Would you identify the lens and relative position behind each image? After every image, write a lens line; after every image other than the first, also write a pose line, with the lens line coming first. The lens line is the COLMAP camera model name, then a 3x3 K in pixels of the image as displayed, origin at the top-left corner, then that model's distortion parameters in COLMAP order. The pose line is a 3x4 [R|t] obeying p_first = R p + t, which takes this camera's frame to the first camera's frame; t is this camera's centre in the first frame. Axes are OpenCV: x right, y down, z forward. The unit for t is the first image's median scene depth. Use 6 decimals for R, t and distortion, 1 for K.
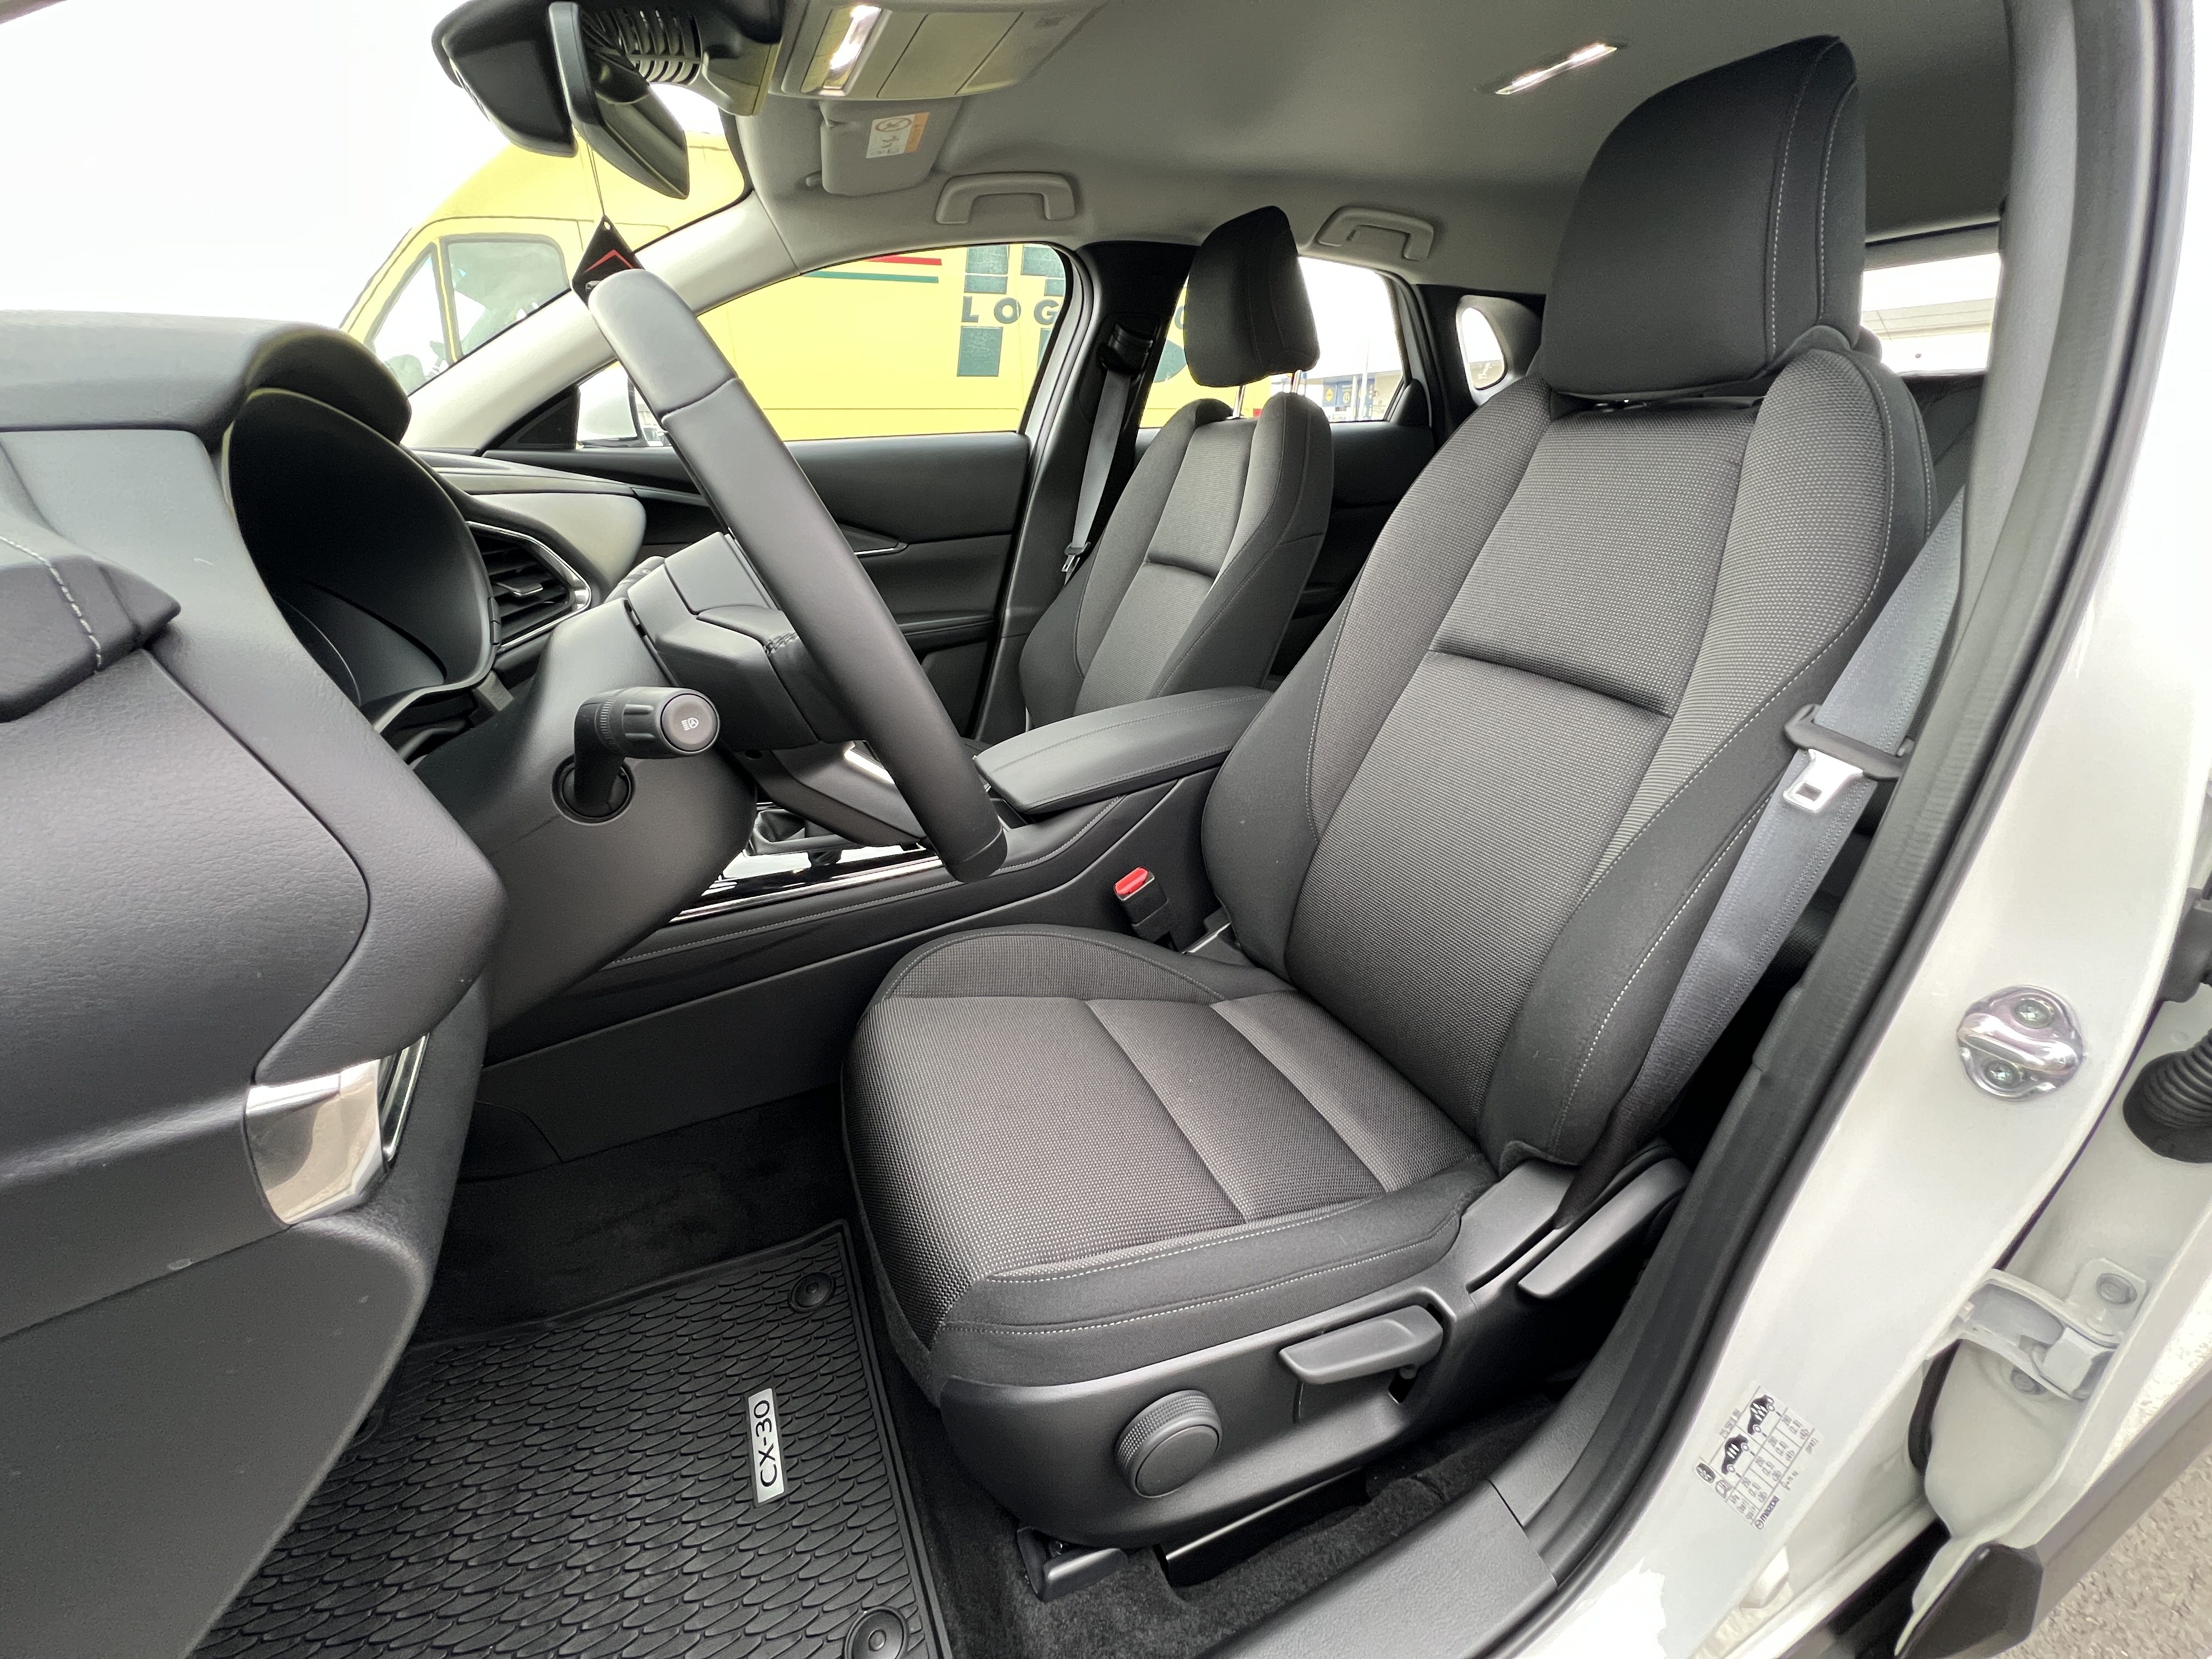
lens RADIAL K [[888.1, 0, 1109.6], [0, 888.1, 822.5], [0, 0, 1]] dist [-0.001412, 0.000751]
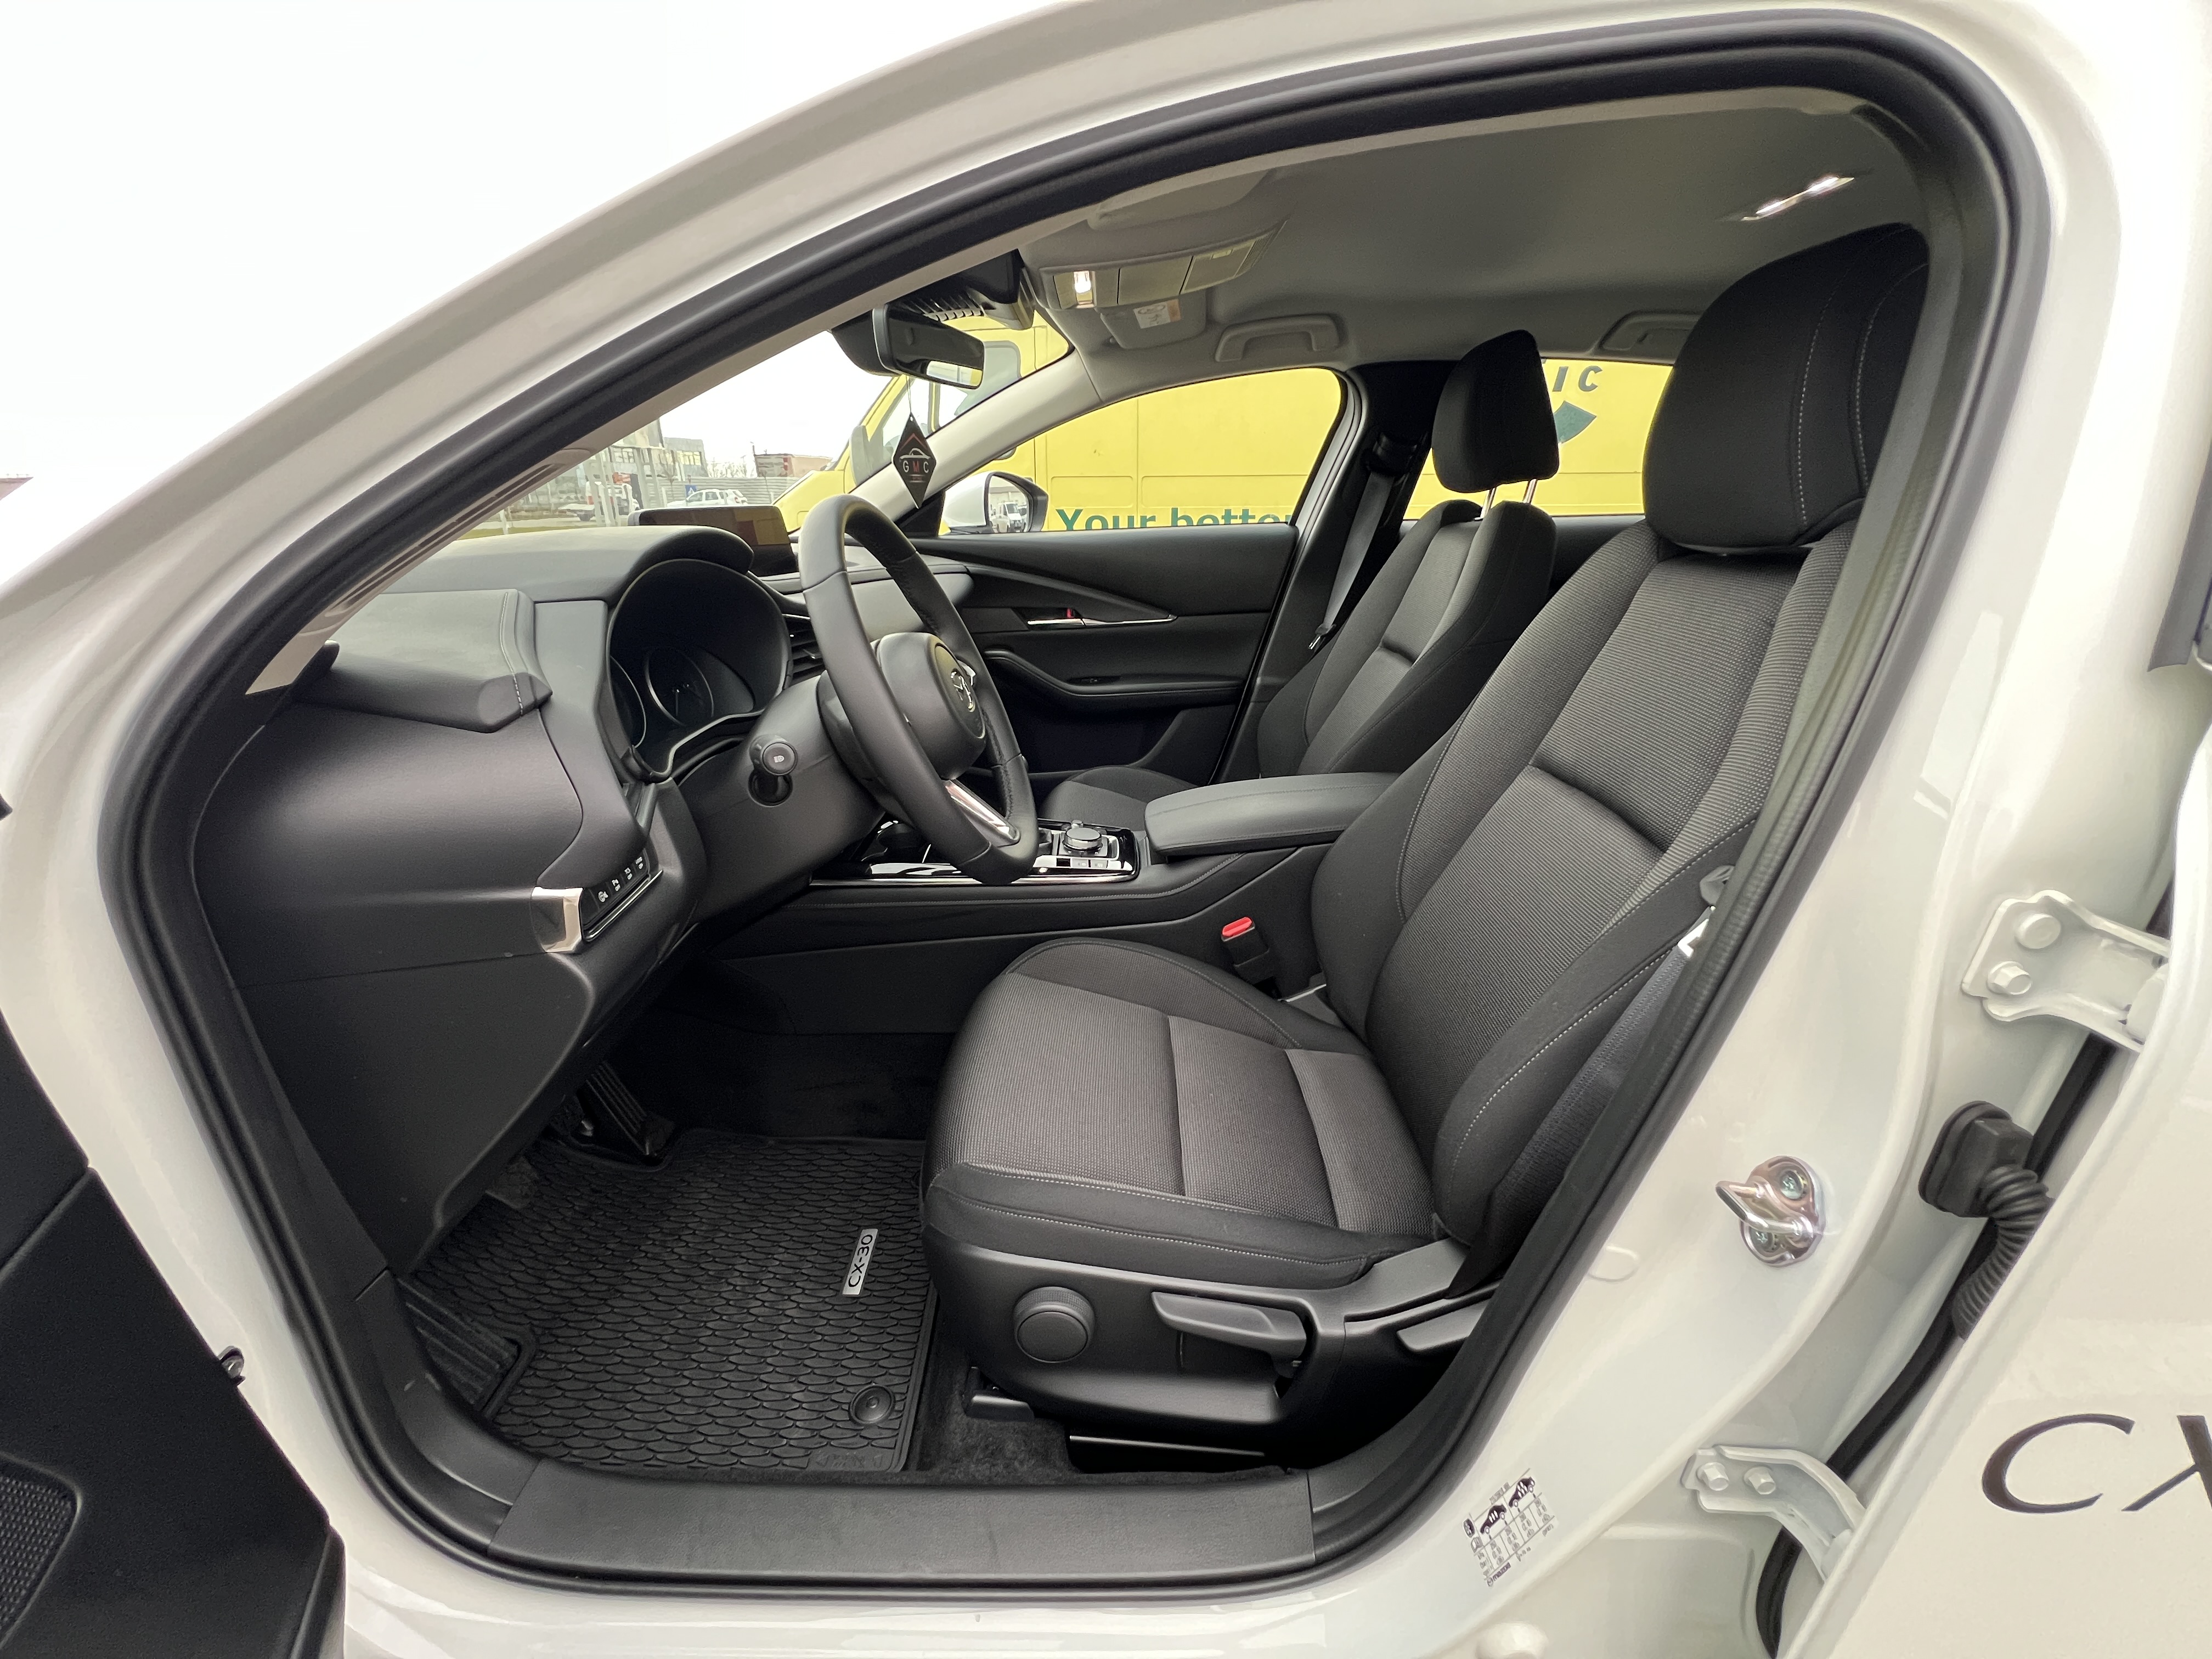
lens RADIAL K [[888.1, 0, 1109.6], [0, 888.1, 822.5], [0, 0, 1]] dist [-0.001412, 0.000751]
pose [[0.907248, 0.152439, -0.391999, 0.315948], [-0.170645, 0.985262, -0.011799, -0.027225], [0.384423, 0.077597, 0.919890, -0.148734]]
